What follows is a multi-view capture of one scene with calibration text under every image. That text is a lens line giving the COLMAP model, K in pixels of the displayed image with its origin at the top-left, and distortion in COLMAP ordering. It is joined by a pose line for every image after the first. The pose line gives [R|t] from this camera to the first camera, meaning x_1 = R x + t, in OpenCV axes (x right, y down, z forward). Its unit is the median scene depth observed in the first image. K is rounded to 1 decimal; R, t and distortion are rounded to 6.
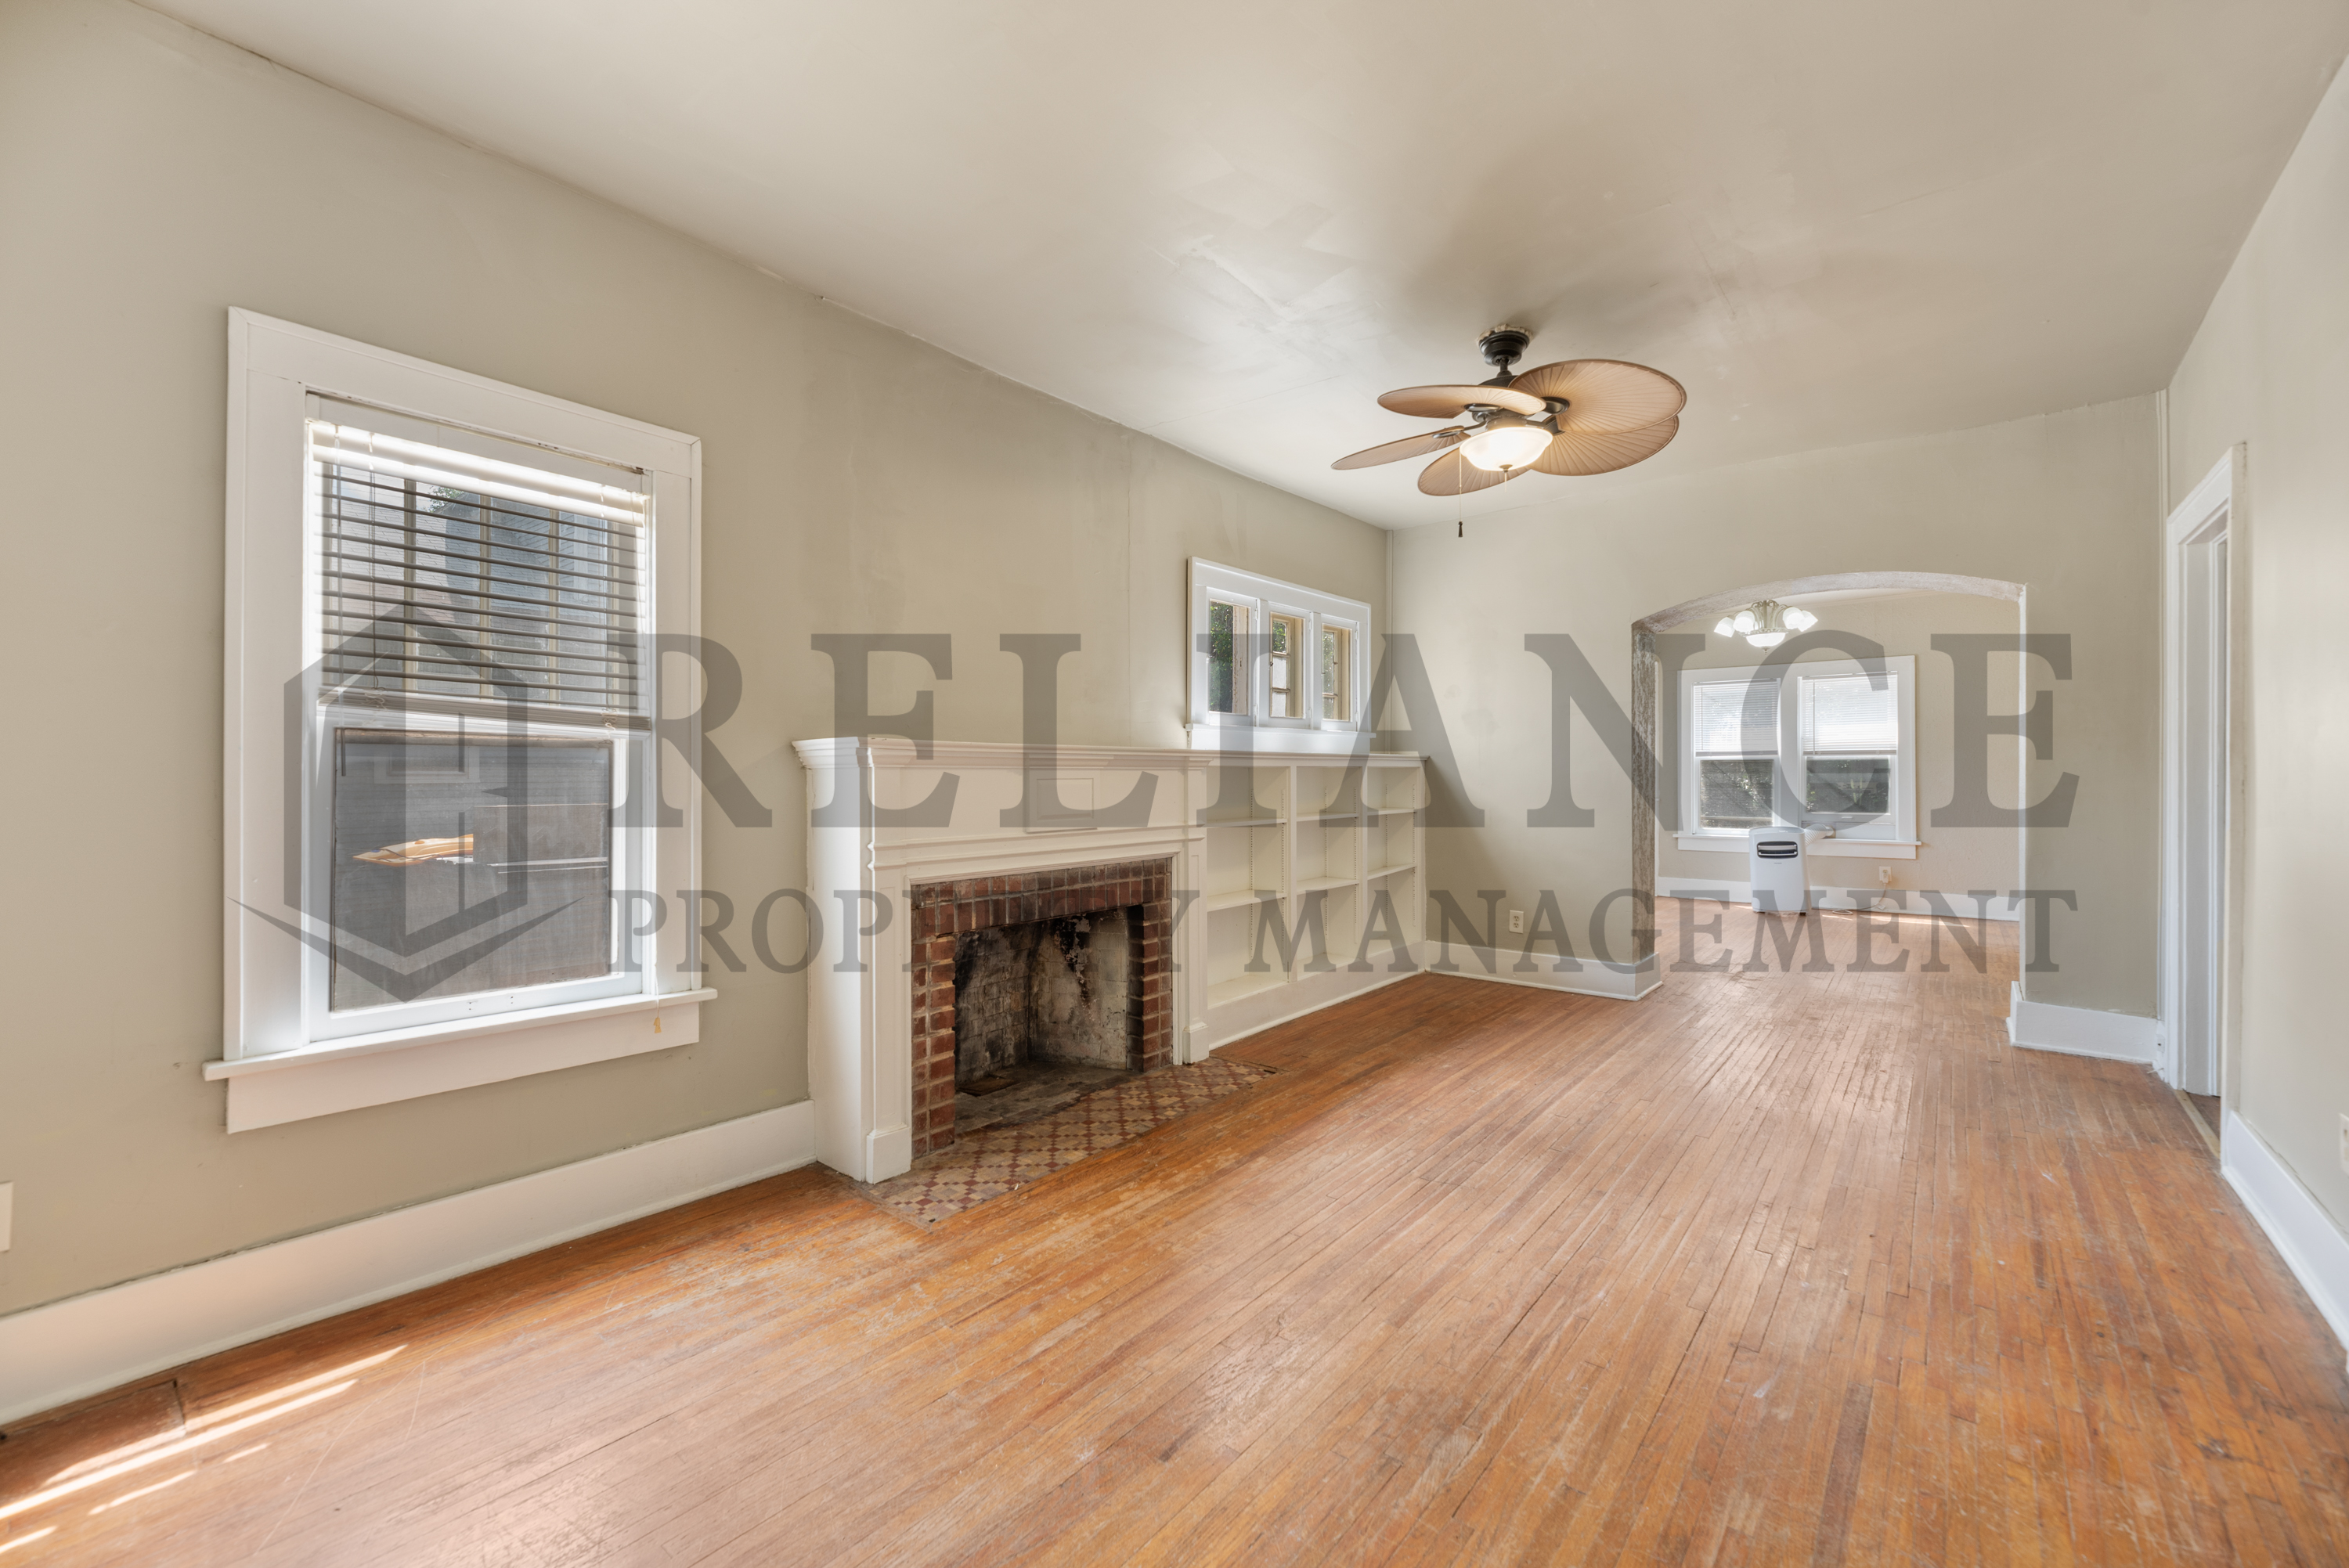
lens RADIAL K [[952.1, 0, 1177.0], [0, 952.1, 763.0], [0, 0, 1]] dist [-0.004302, -0.000045]
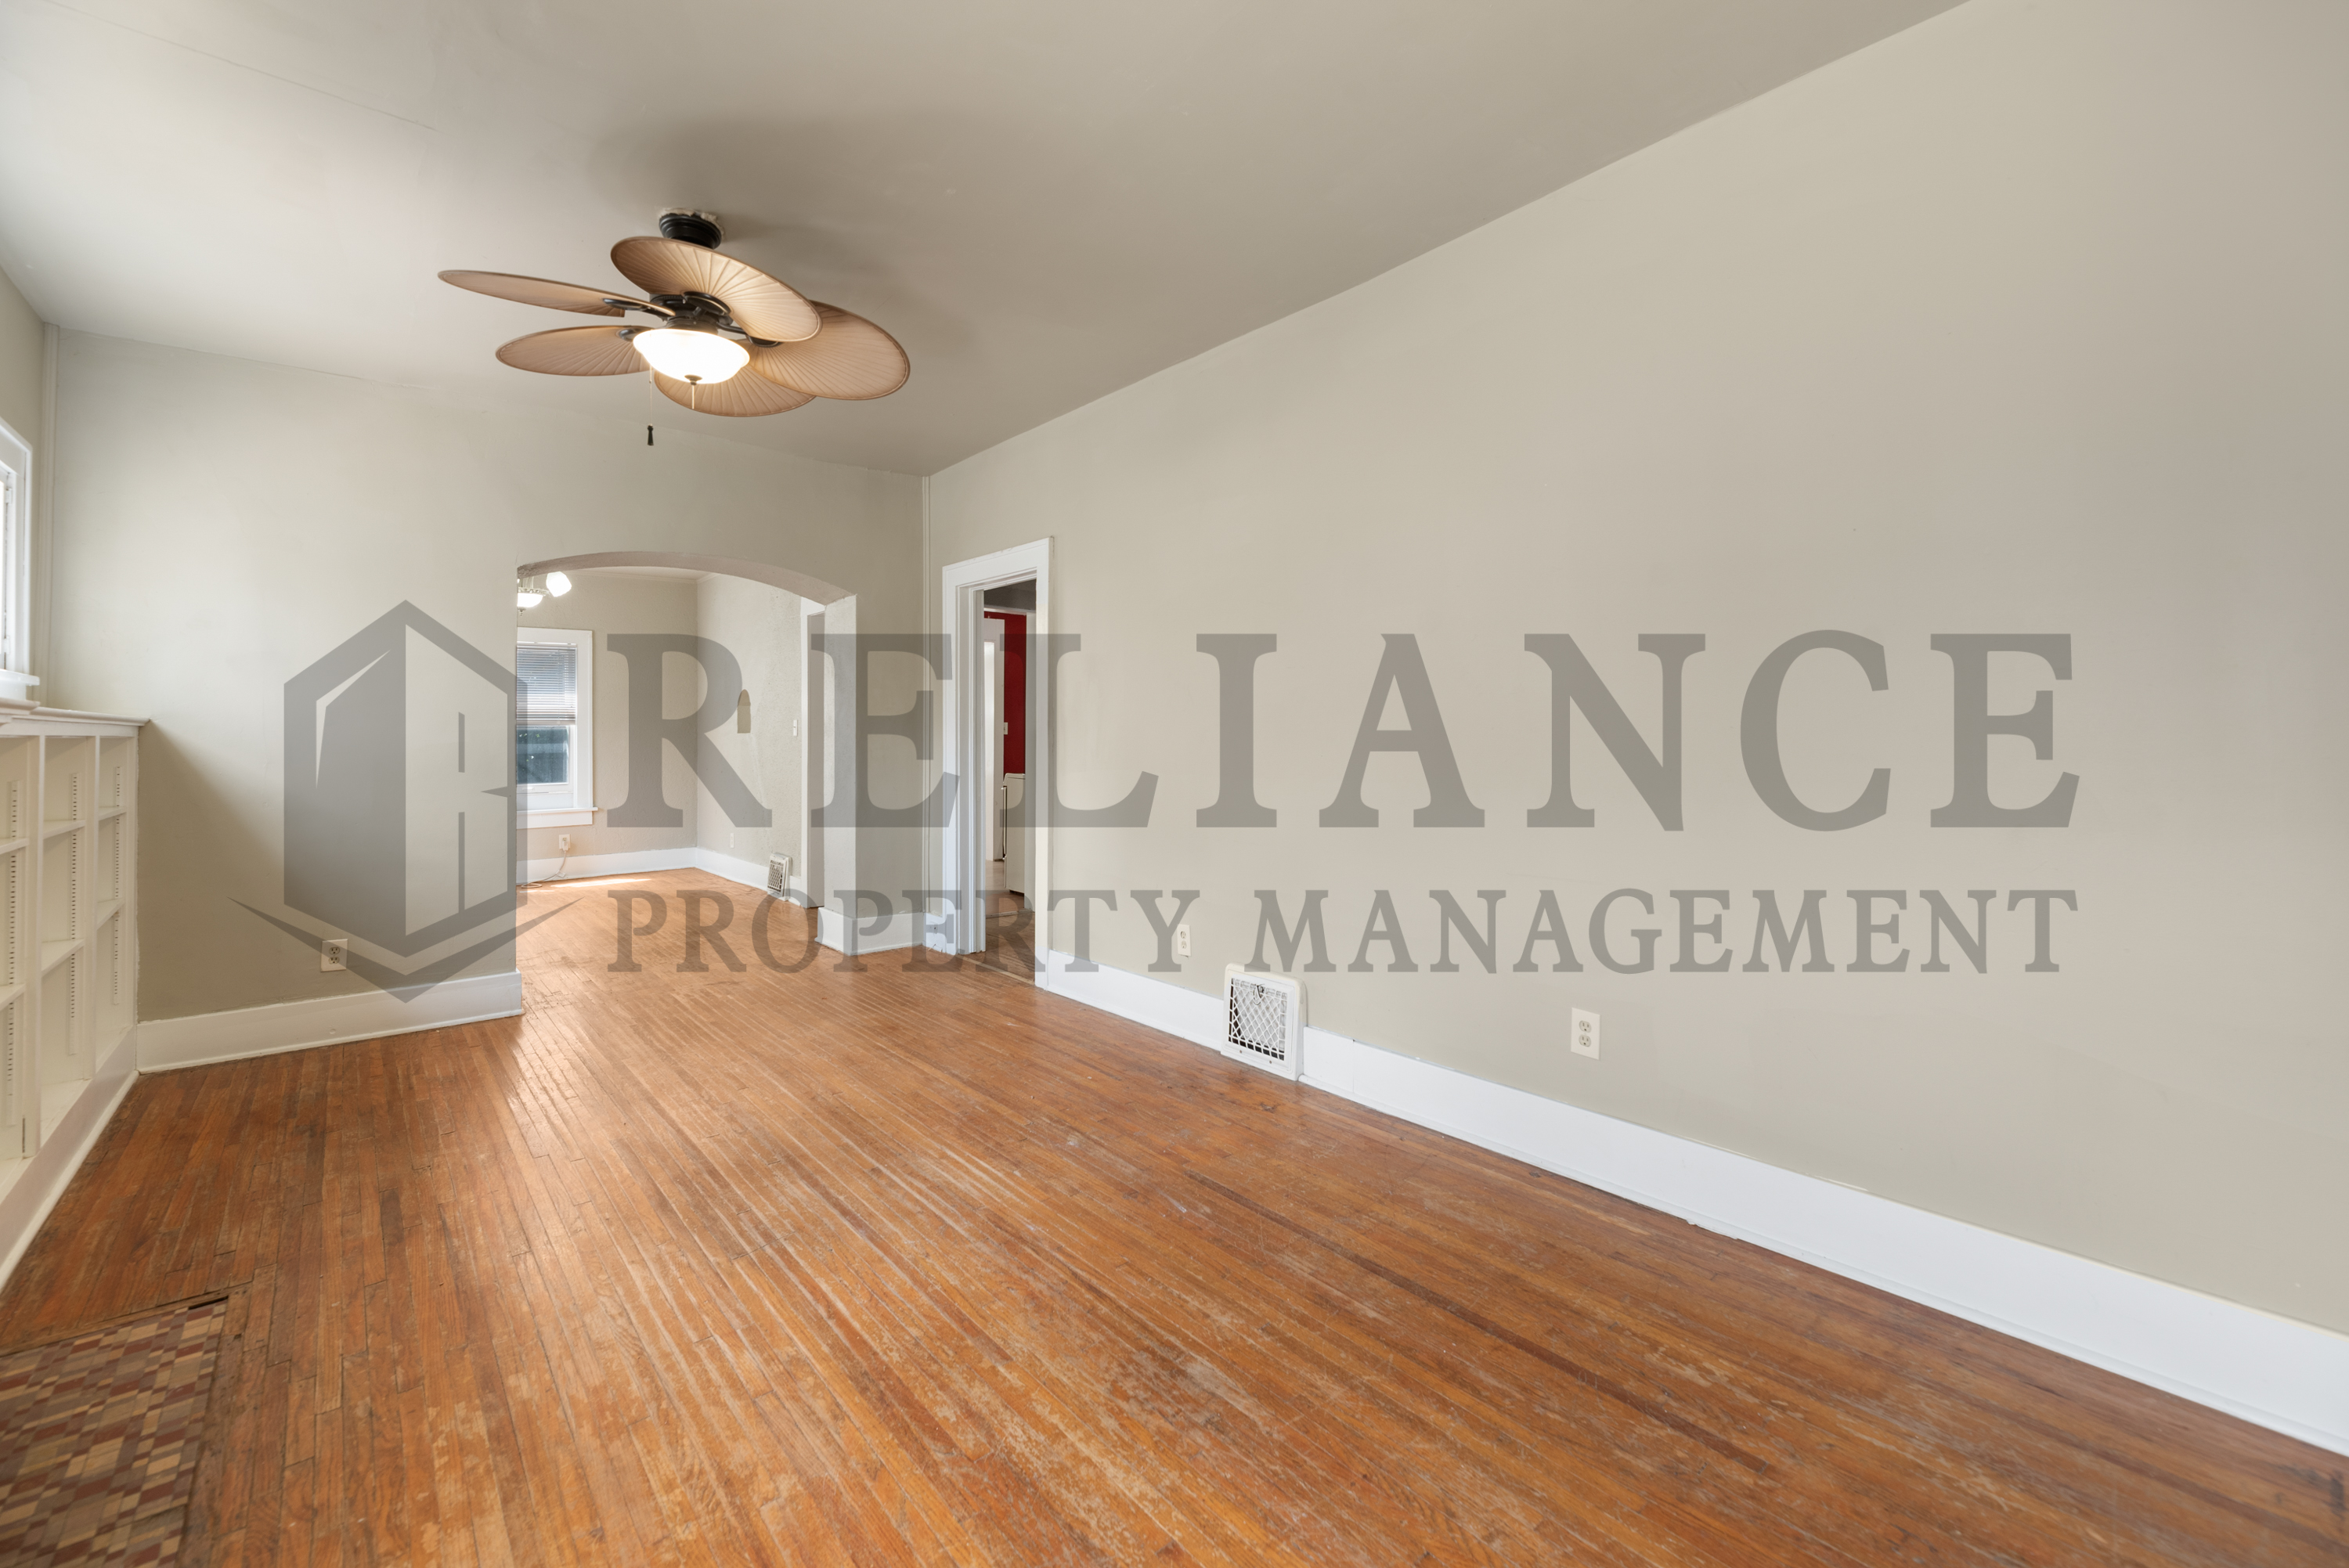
lens RADIAL K [[976.4, 0, 1167.2], [0, 976.4, 739.5], [0, 0, 1]] dist [-0.002915, 0.000183]
pose [[0.184331, -0.004009, 0.982856, -0.387180], [-0.001756, 0.999989, 0.004408, 0.002923], [-0.982863, -0.002538, 0.184322, 0.415168]]
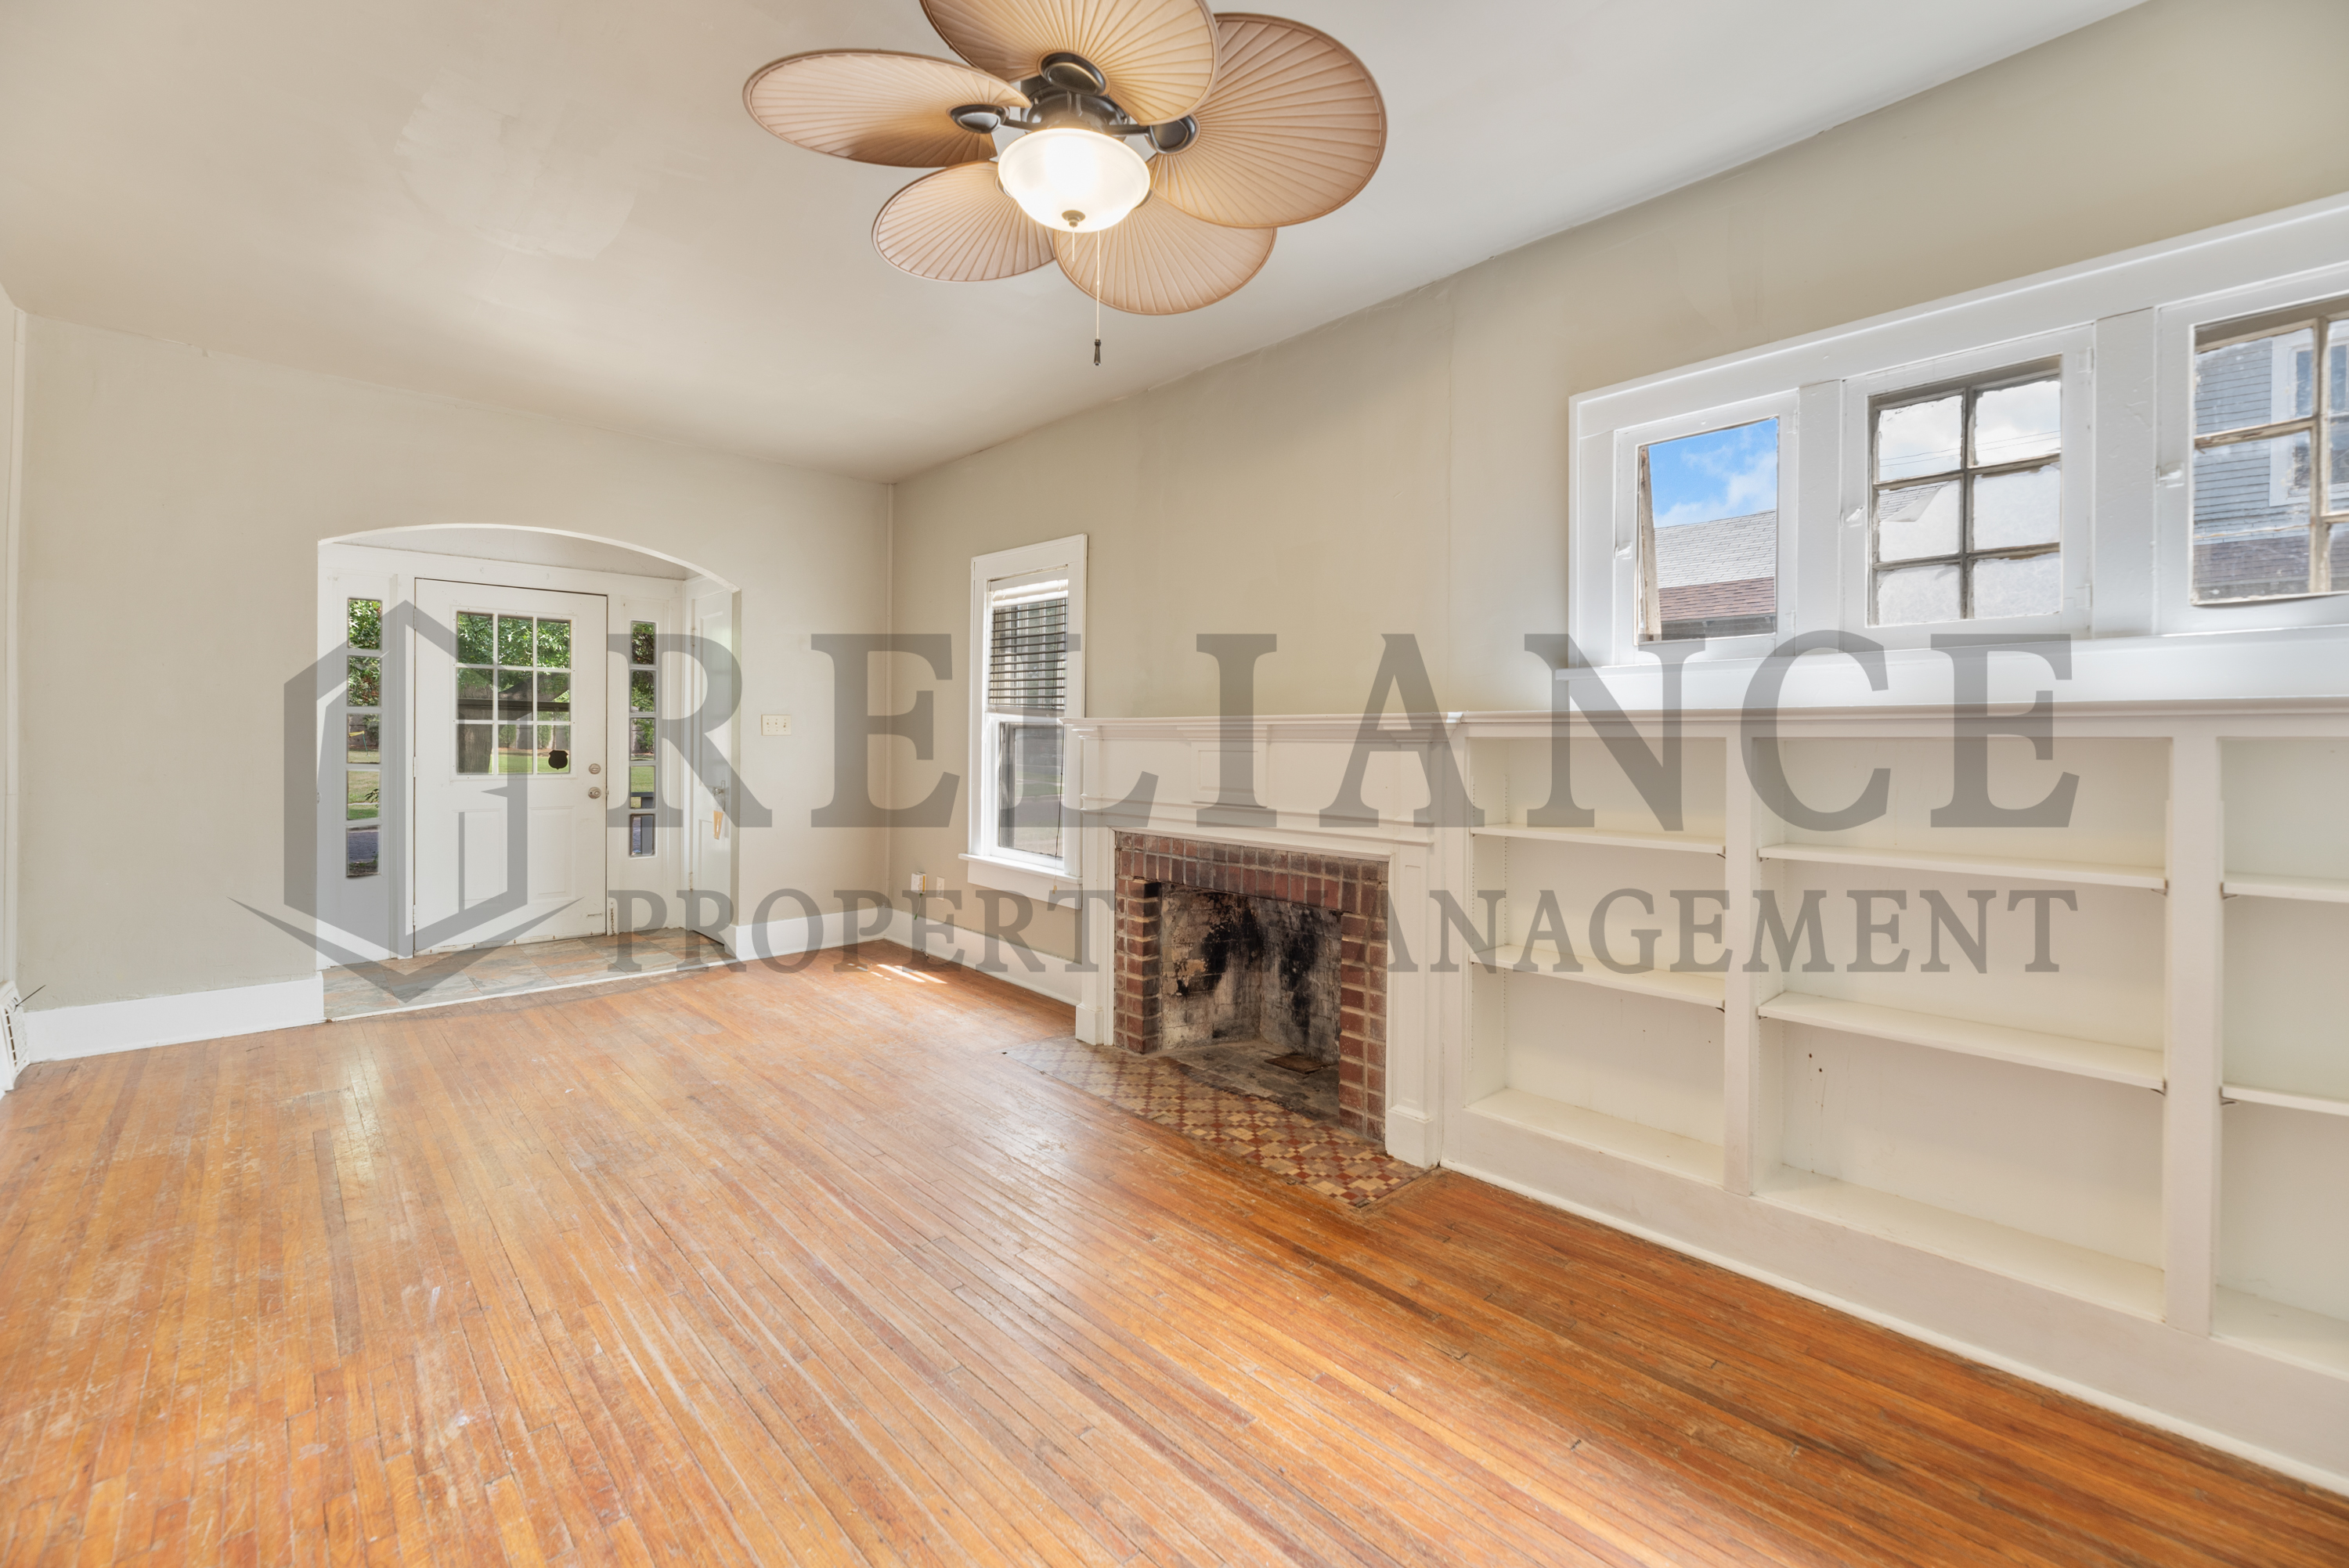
lens RADIAL K [[976.4, 0, 1167.2], [0, 976.4, 739.5], [0, 0, 1]] dist [-0.002915, 0.000183]
pose [[-0.131648, -0.002620, -0.991293, 0.884619], [-0.000201, 0.999997, -0.002616, 0.007385], [0.991297, -0.000146, -0.131648, 1.080529]]
